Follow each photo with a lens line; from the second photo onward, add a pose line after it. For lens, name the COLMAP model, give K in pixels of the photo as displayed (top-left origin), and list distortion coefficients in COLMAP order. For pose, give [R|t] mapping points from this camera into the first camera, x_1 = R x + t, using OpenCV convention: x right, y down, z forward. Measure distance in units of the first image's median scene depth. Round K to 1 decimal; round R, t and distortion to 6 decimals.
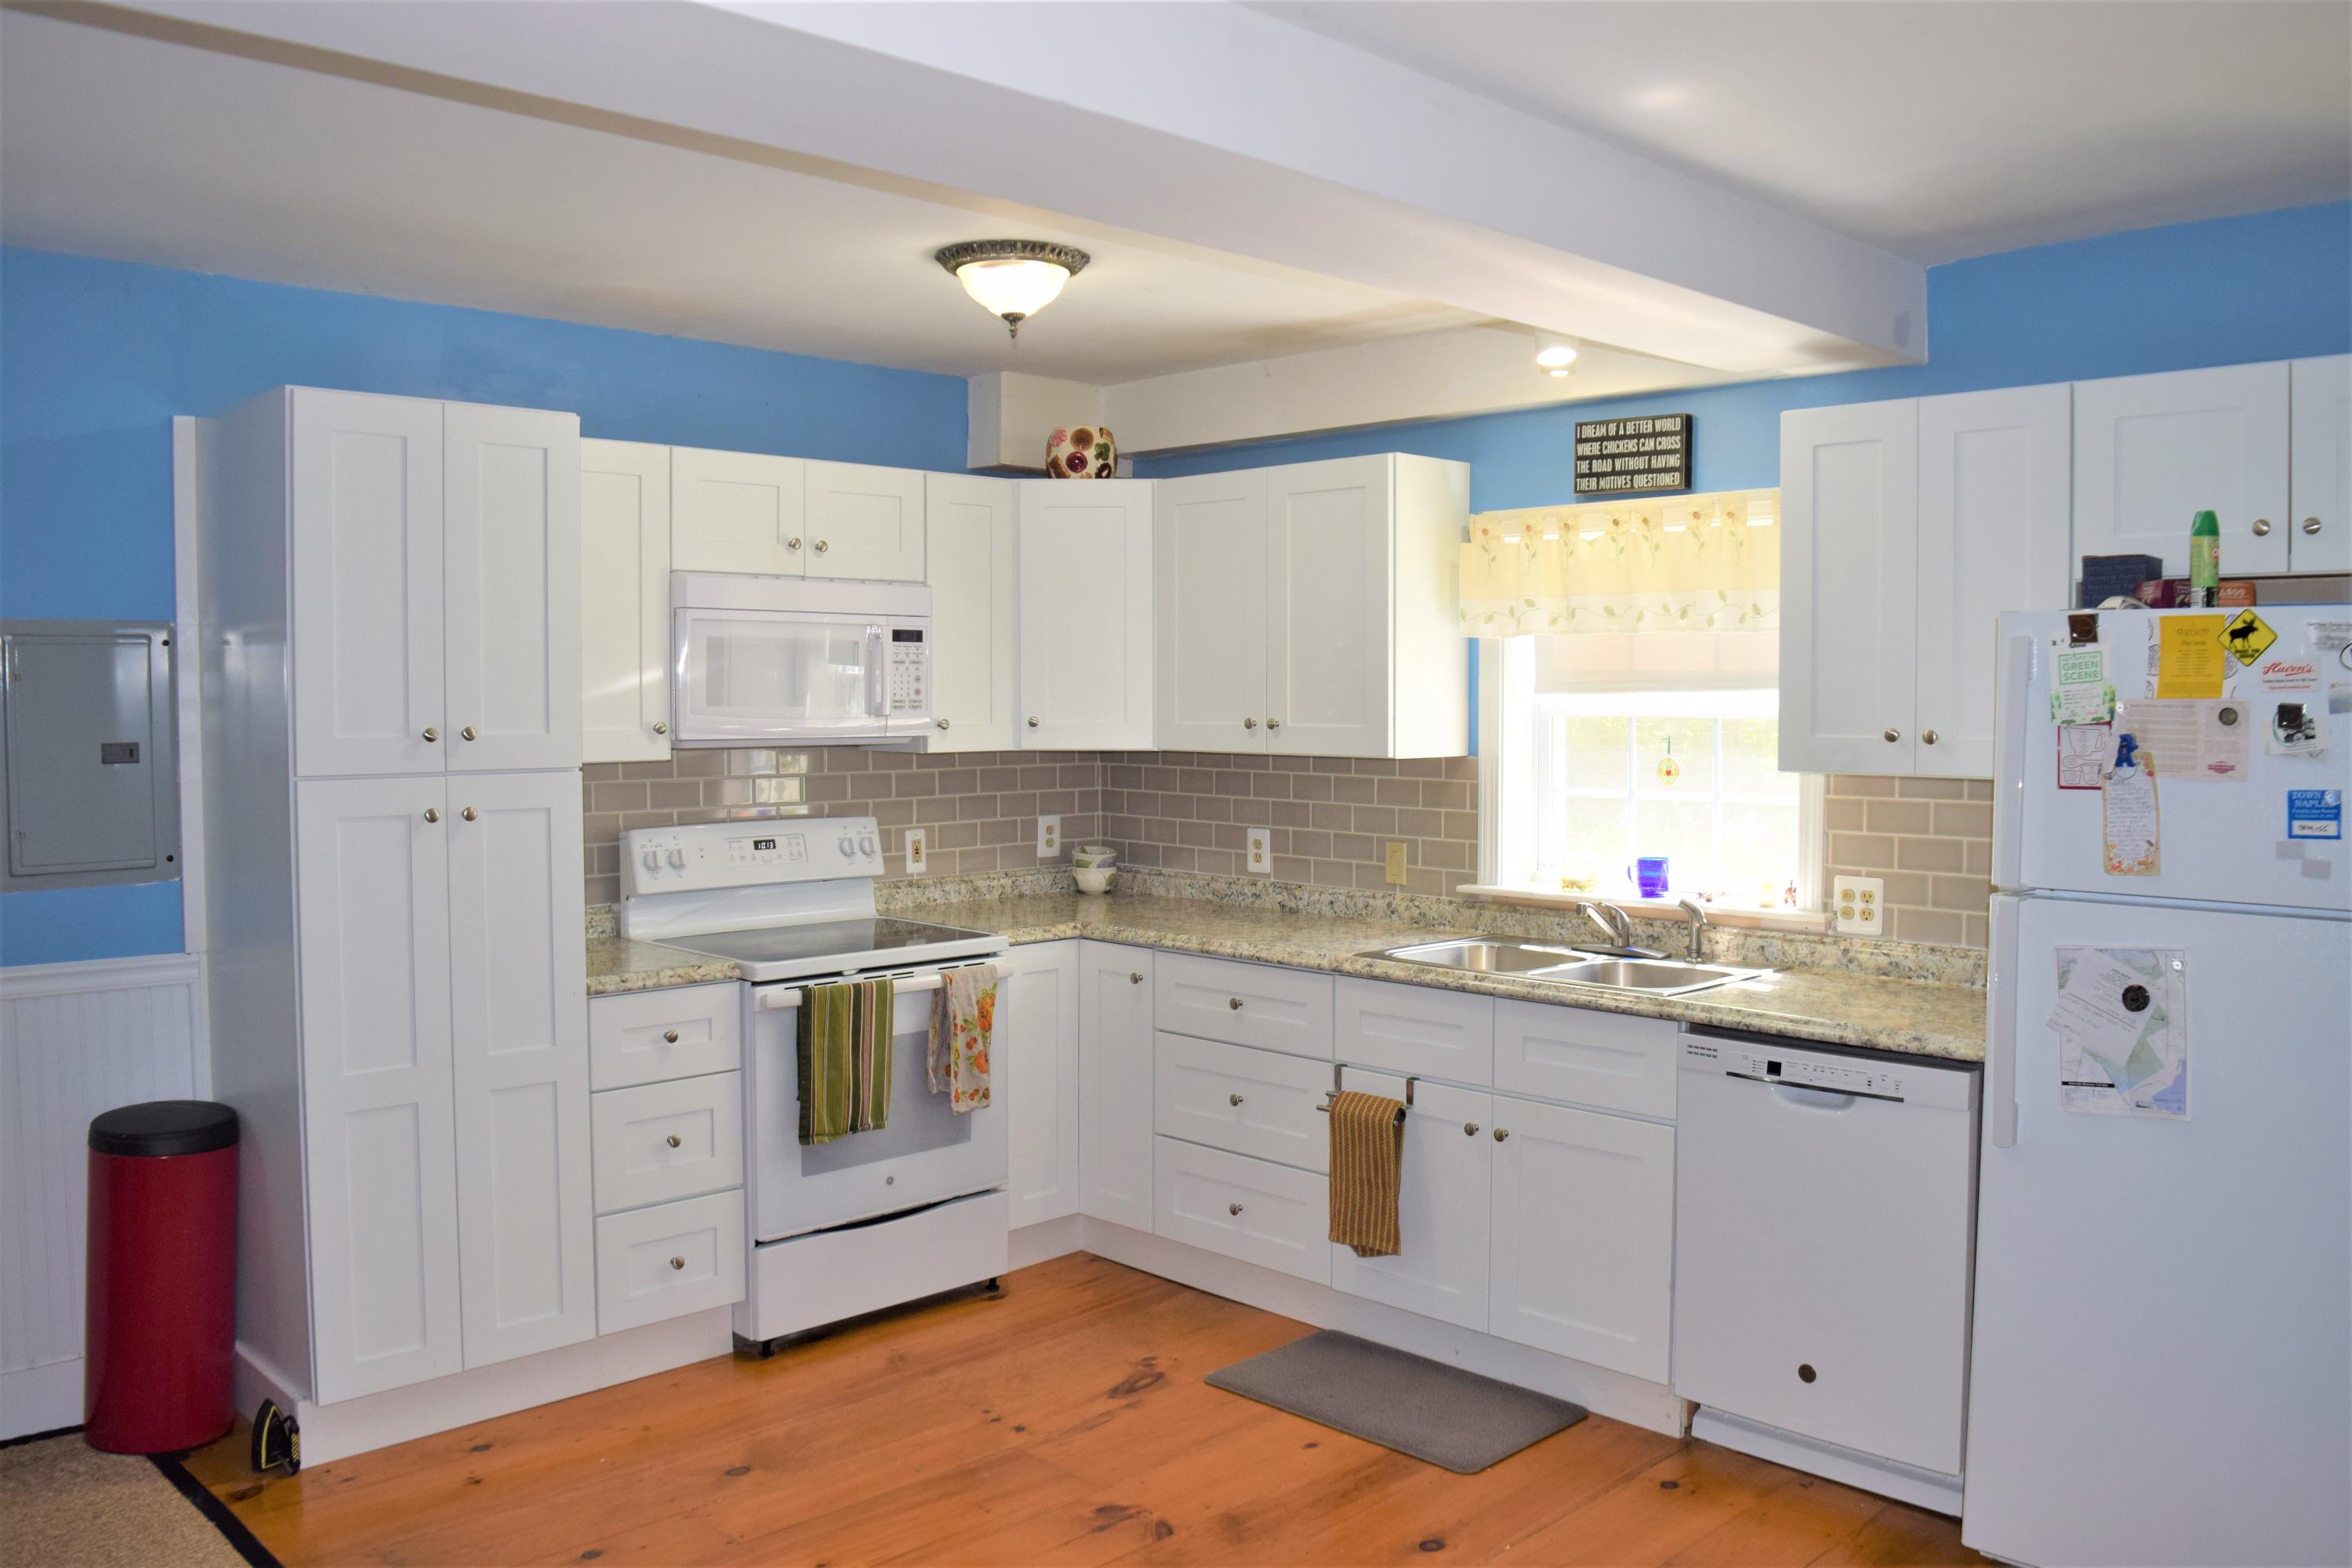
lens RADIAL K [[1869.0, 0, 1198.6], [0, 1869.0, 777.7], [0, 0, 1]] dist [-0.079885, -0.003230]
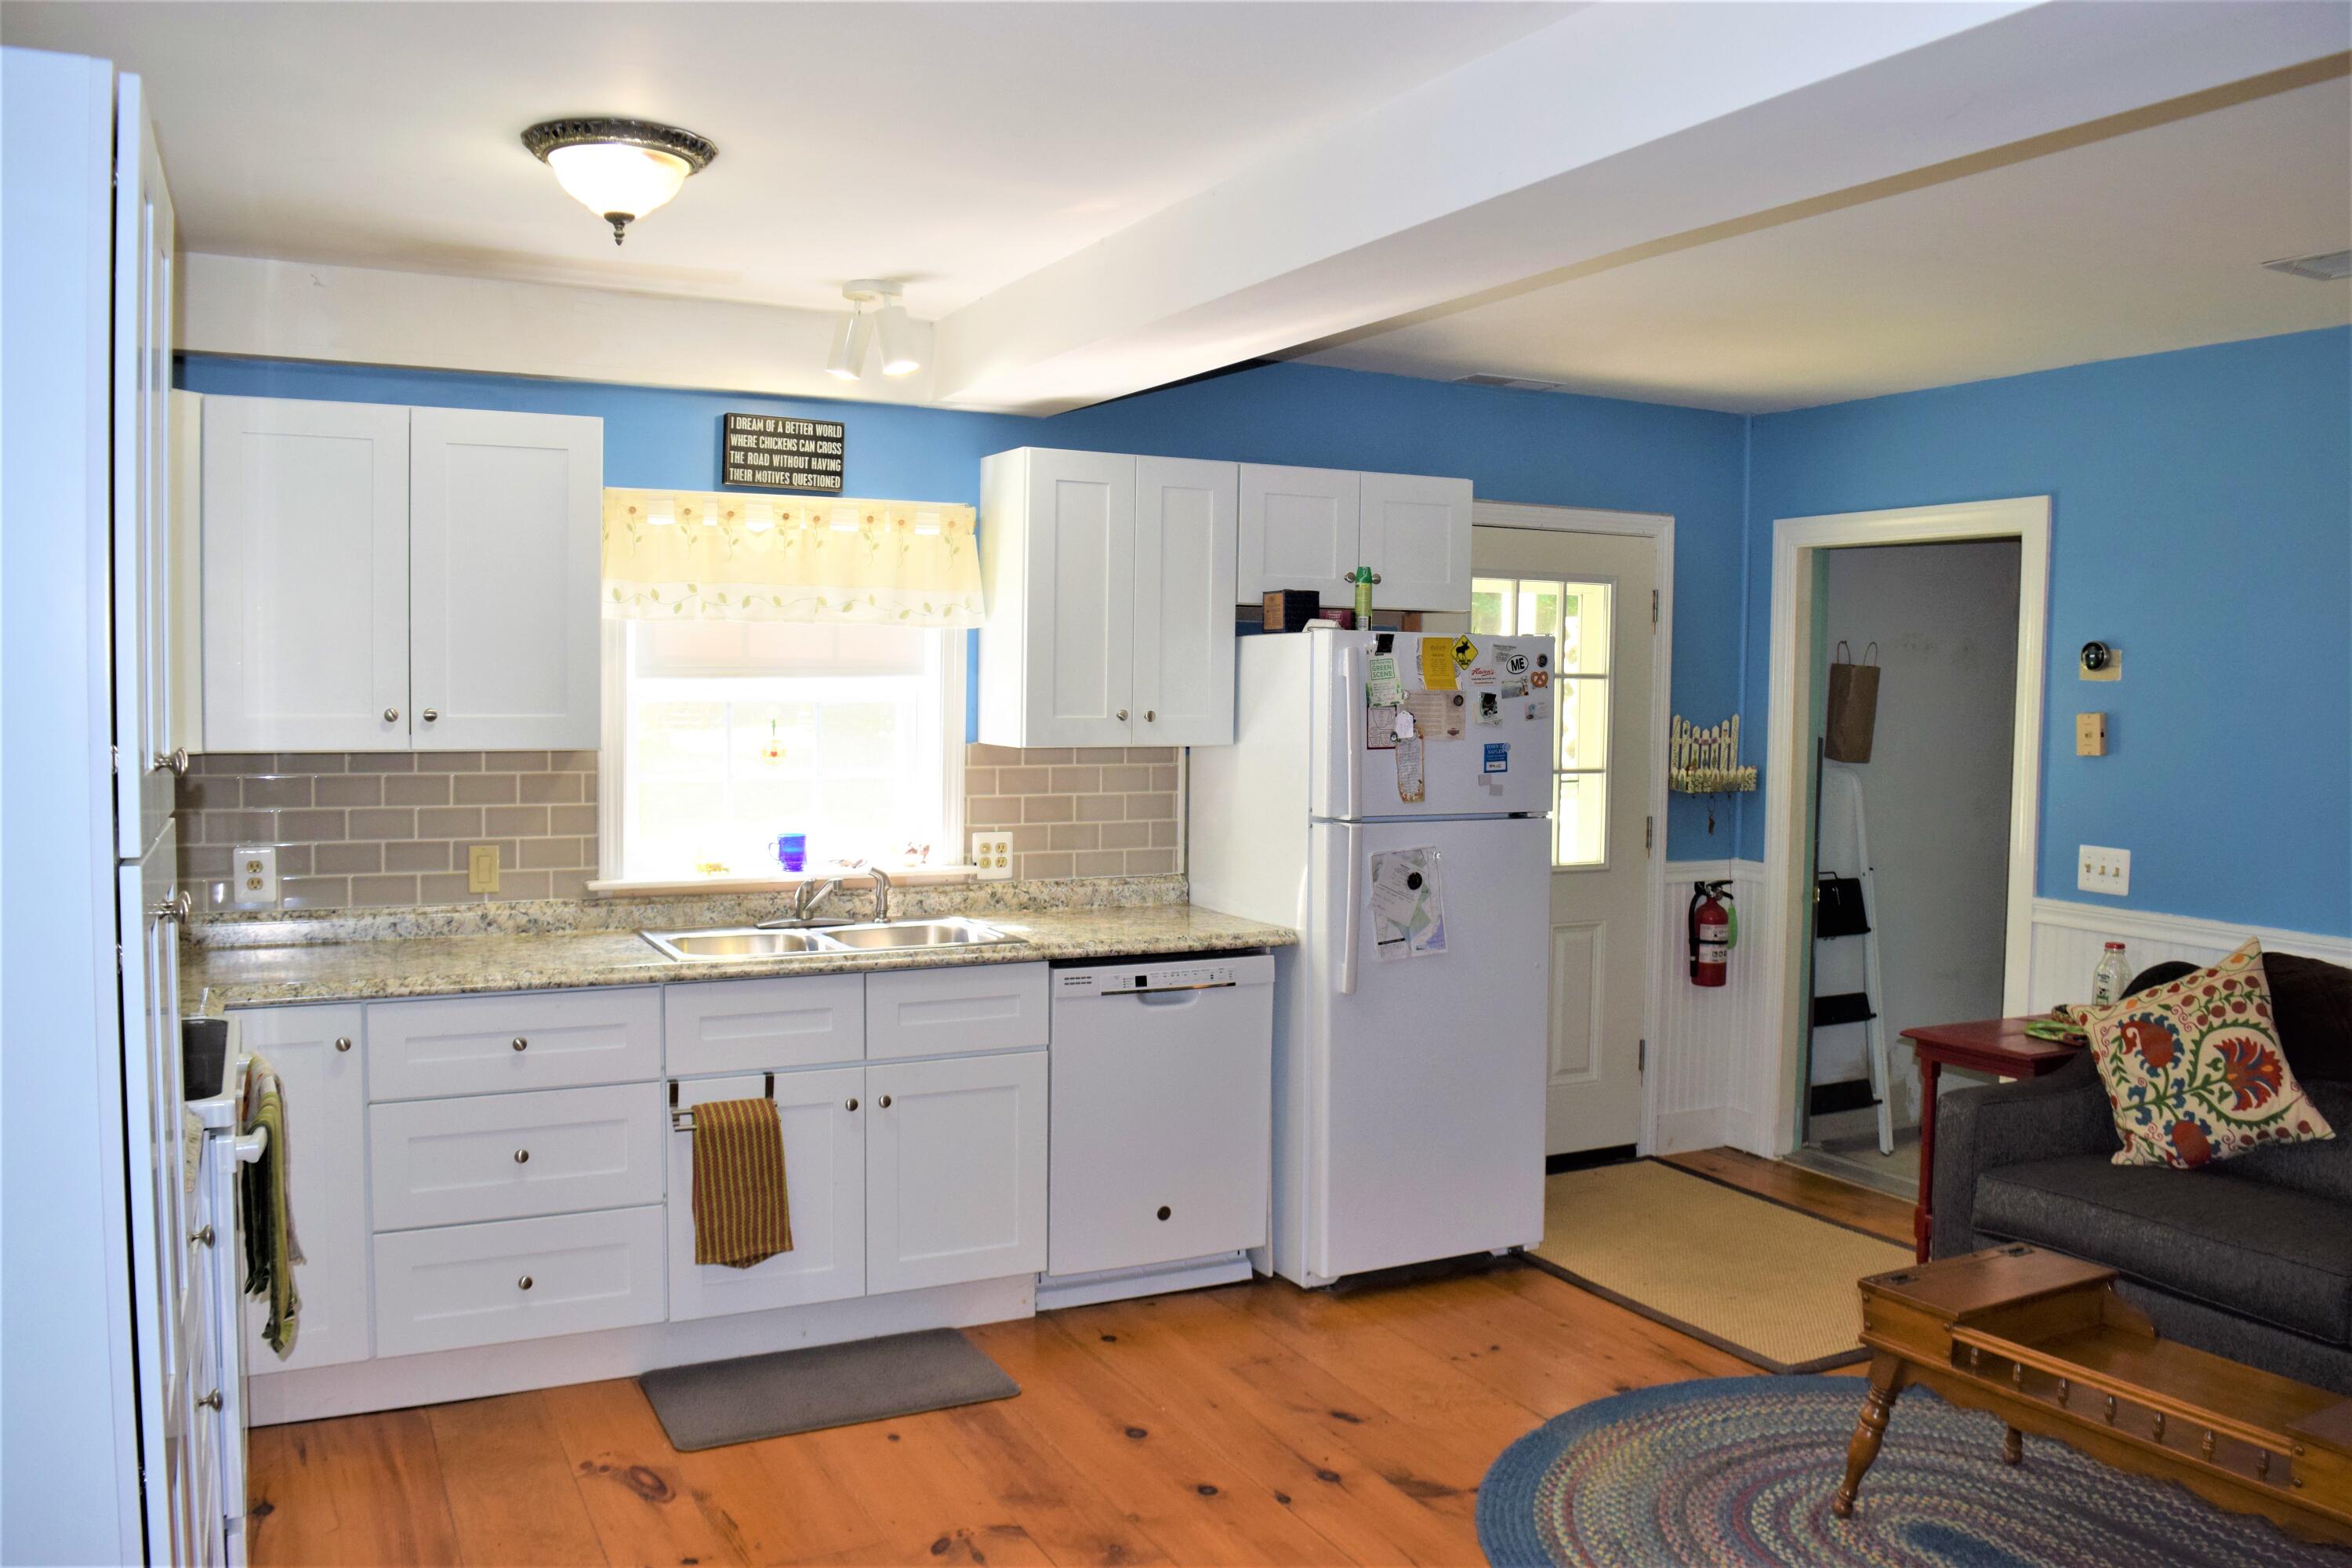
lens RADIAL K [[1869.0, 0, 1198.6], [0, 1869.0, 777.7], [0, 0, 1]] dist [-0.079885, -0.003230]
pose [[0.299048, -0.049497, 0.952953, -0.721823], [0.031115, 0.998629, 0.042106, -0.027641], [-0.953731, 0.017059, 0.300178, 0.472880]]
